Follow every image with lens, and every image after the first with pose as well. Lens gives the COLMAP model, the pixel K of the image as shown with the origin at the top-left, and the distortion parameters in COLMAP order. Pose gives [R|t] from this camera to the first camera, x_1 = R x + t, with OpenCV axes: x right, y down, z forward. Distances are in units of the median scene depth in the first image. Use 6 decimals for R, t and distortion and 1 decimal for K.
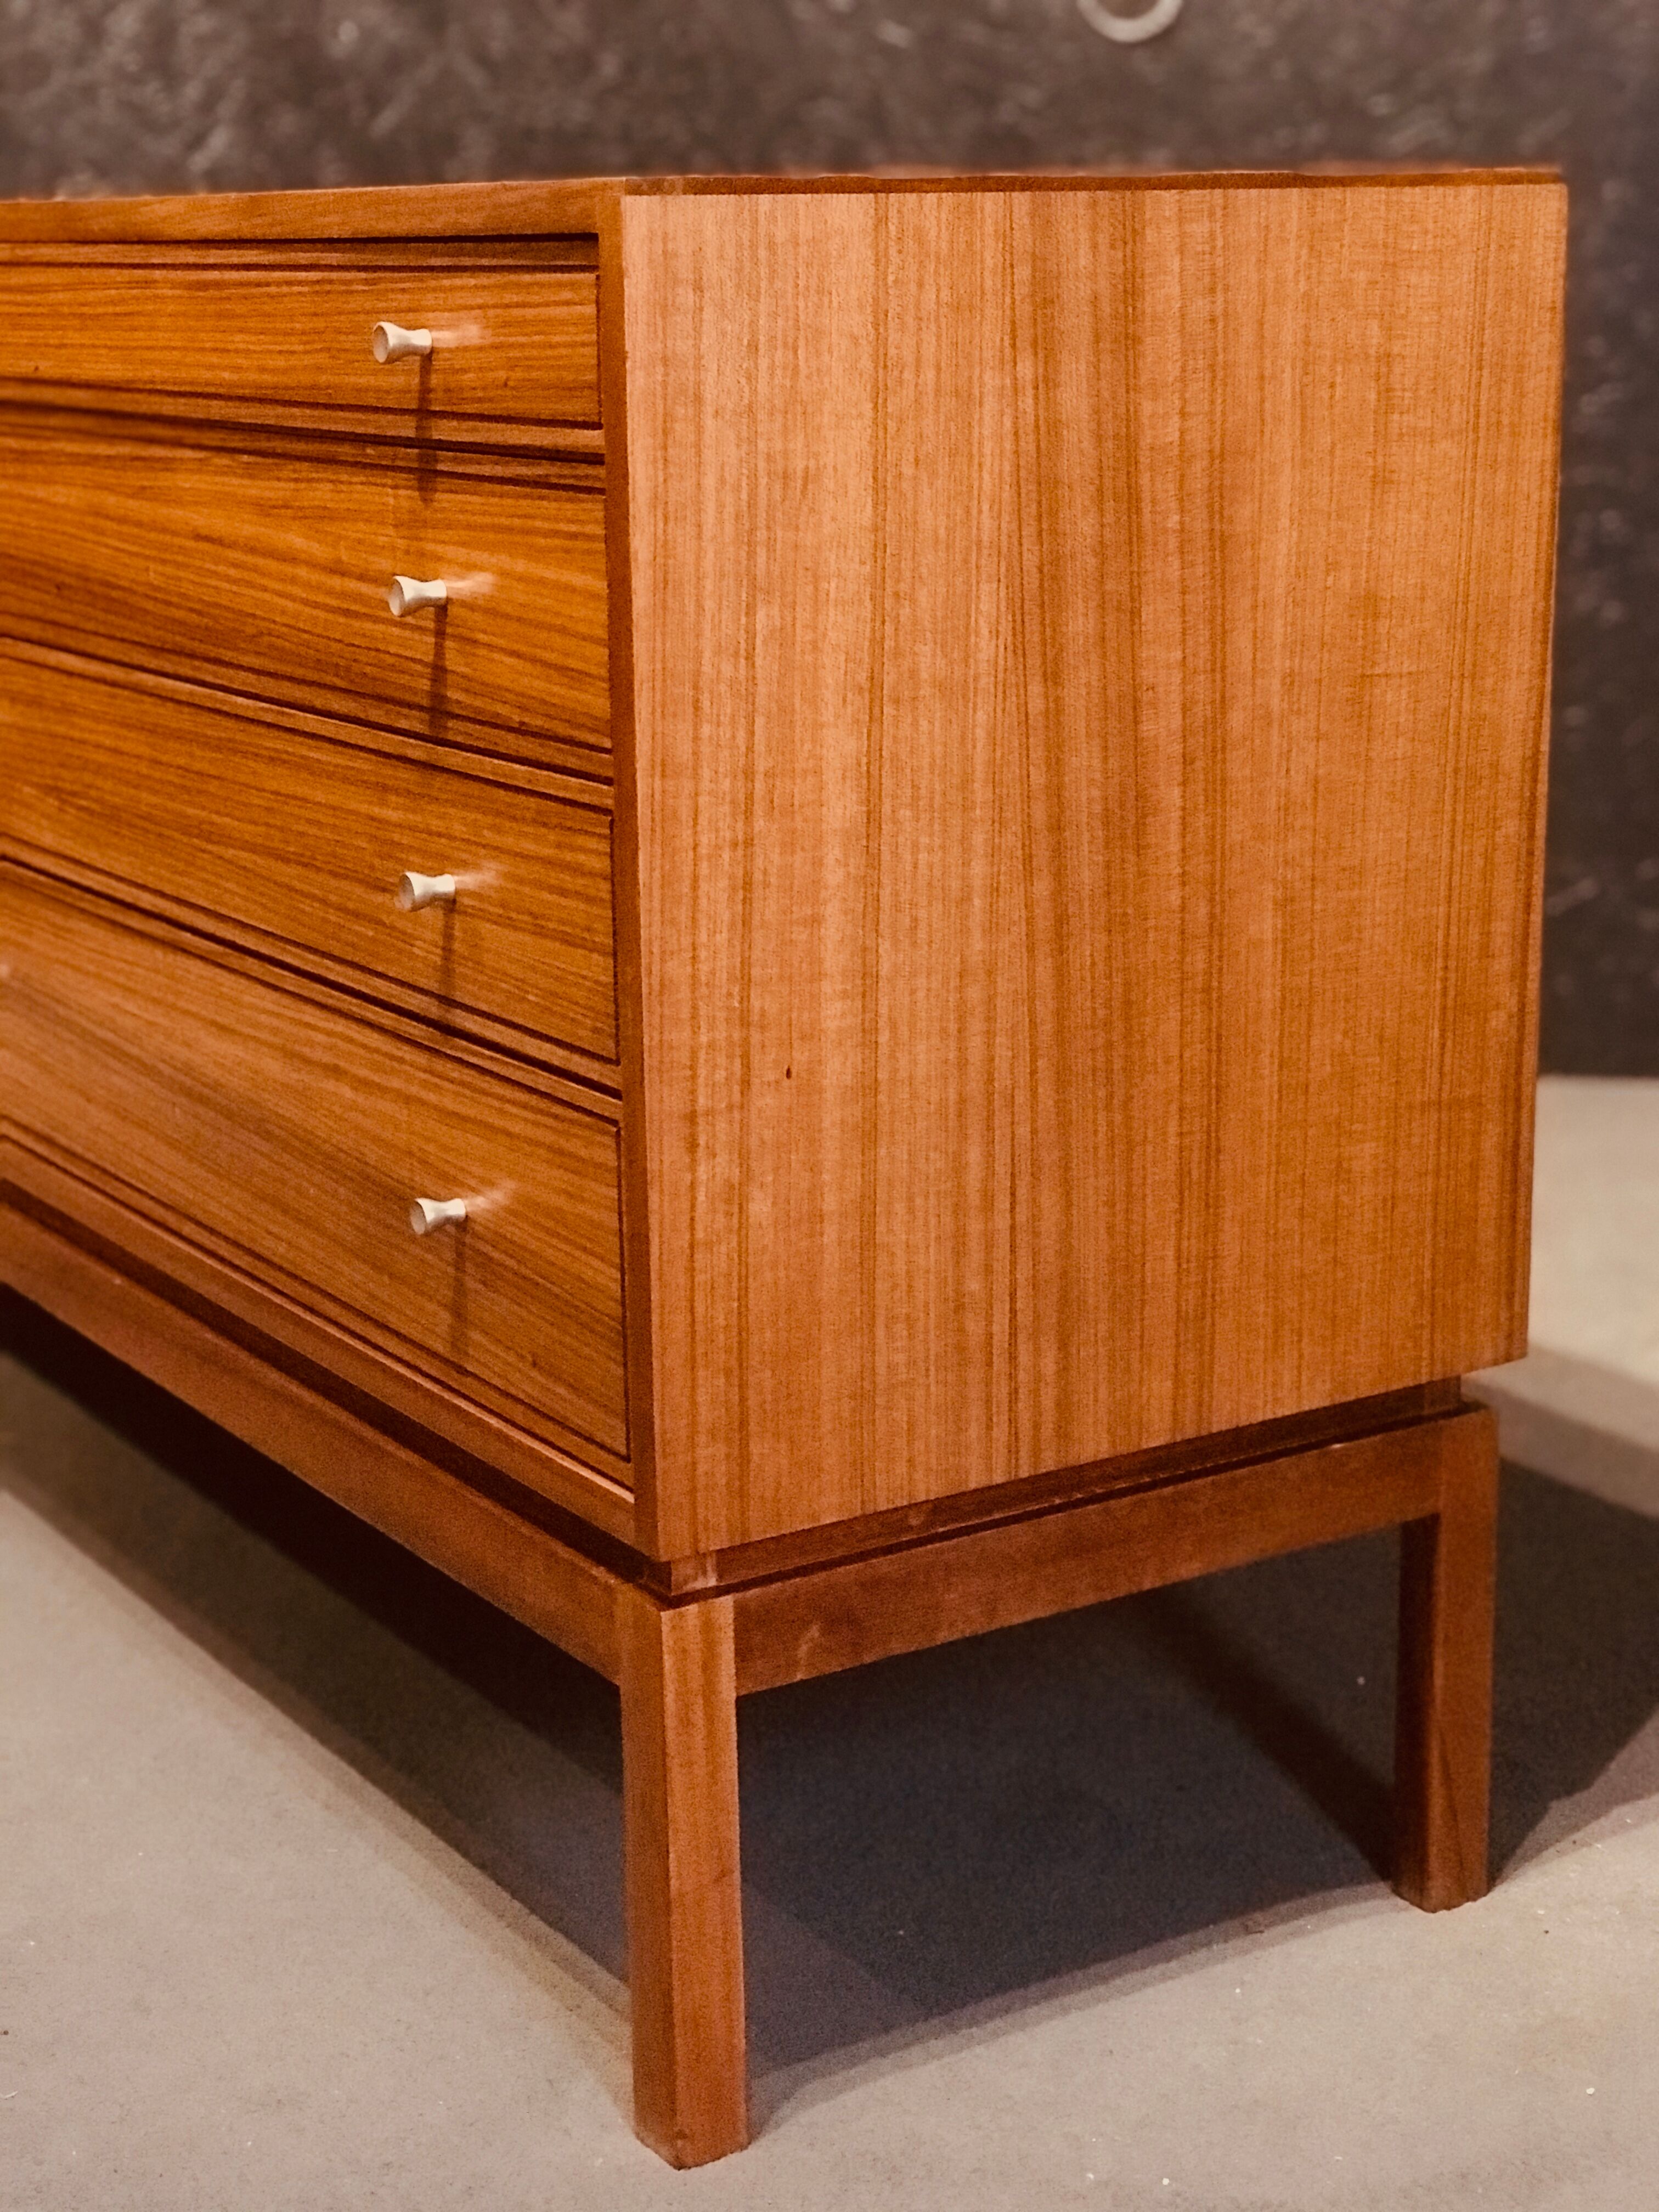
lens RADIAL K [[3631.4, 0, 840.3], [0, 3631.4, 1092.2], [0, 0, 1]] dist [0.002080, 0.416013]
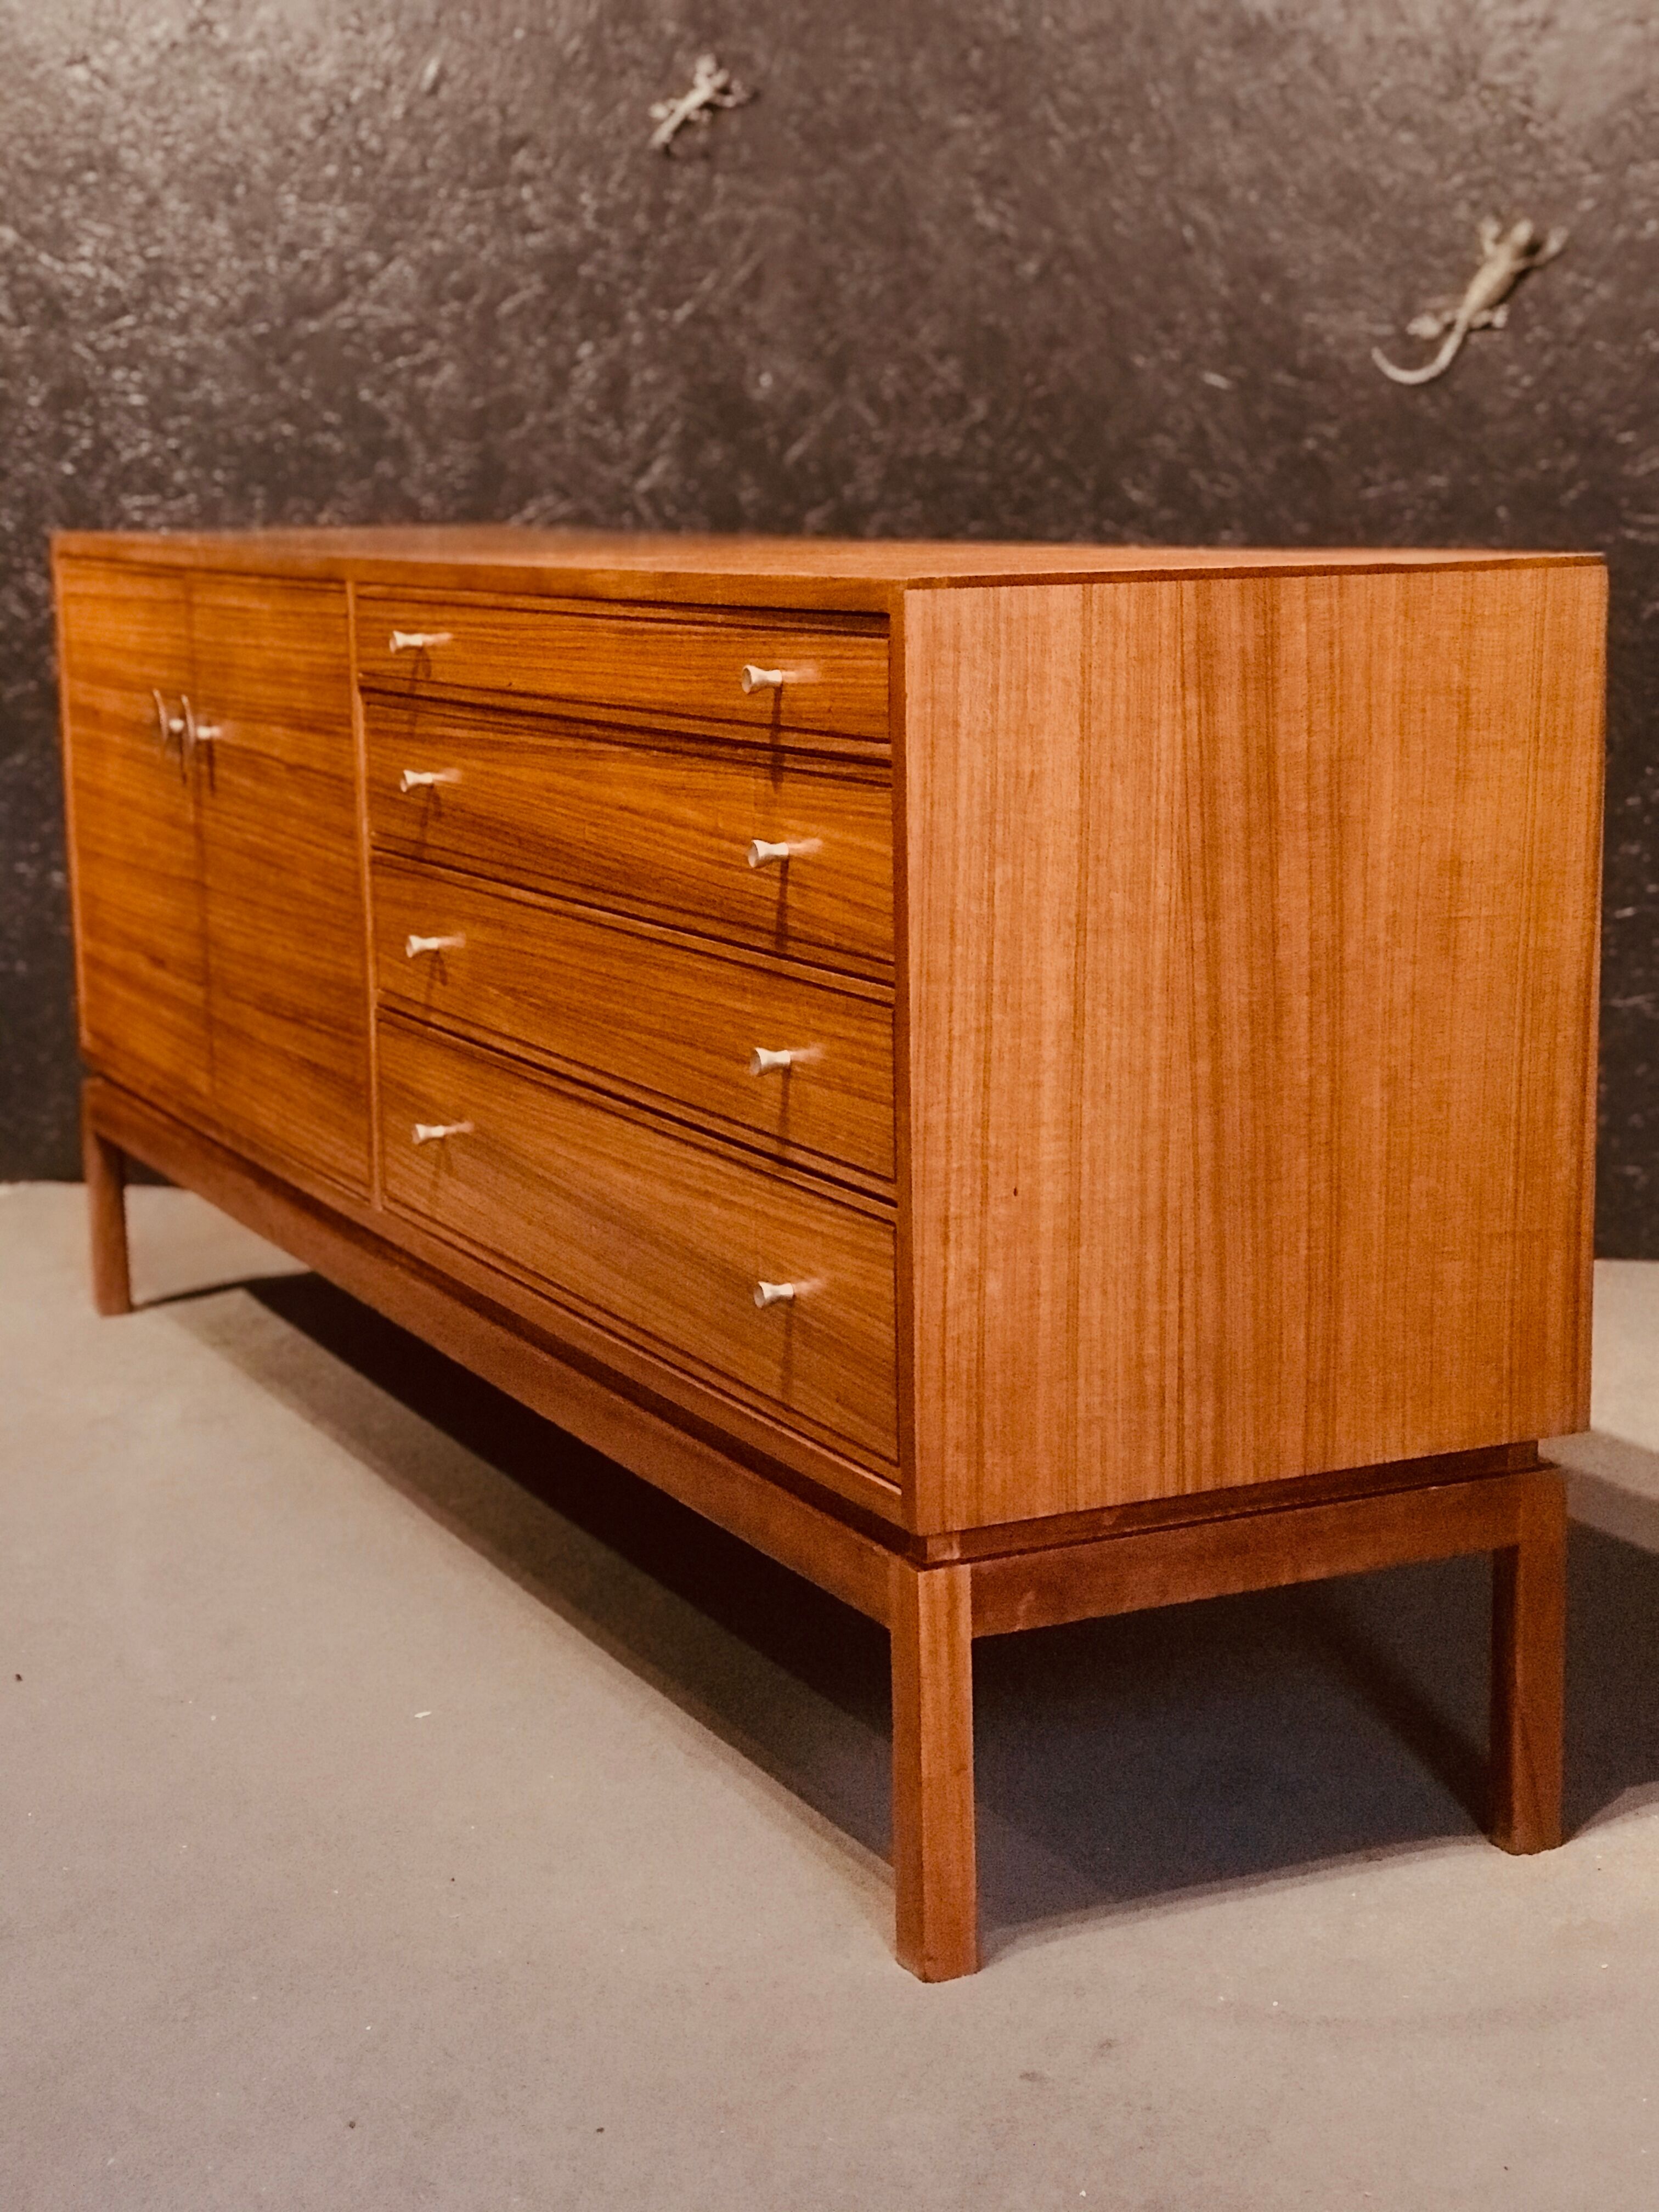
lens RADIAL K [[3631.4, 0, 840.3], [0, 3631.4, 1092.2], [0, 0, 1]] dist [0.002080, 0.416013]
pose [[0.992820, 0.018049, -0.118249, 0.081195], [-0.025449, 0.997790, -0.061373, 0.042830], [0.116880, 0.063942, 0.991086, -0.398691]]
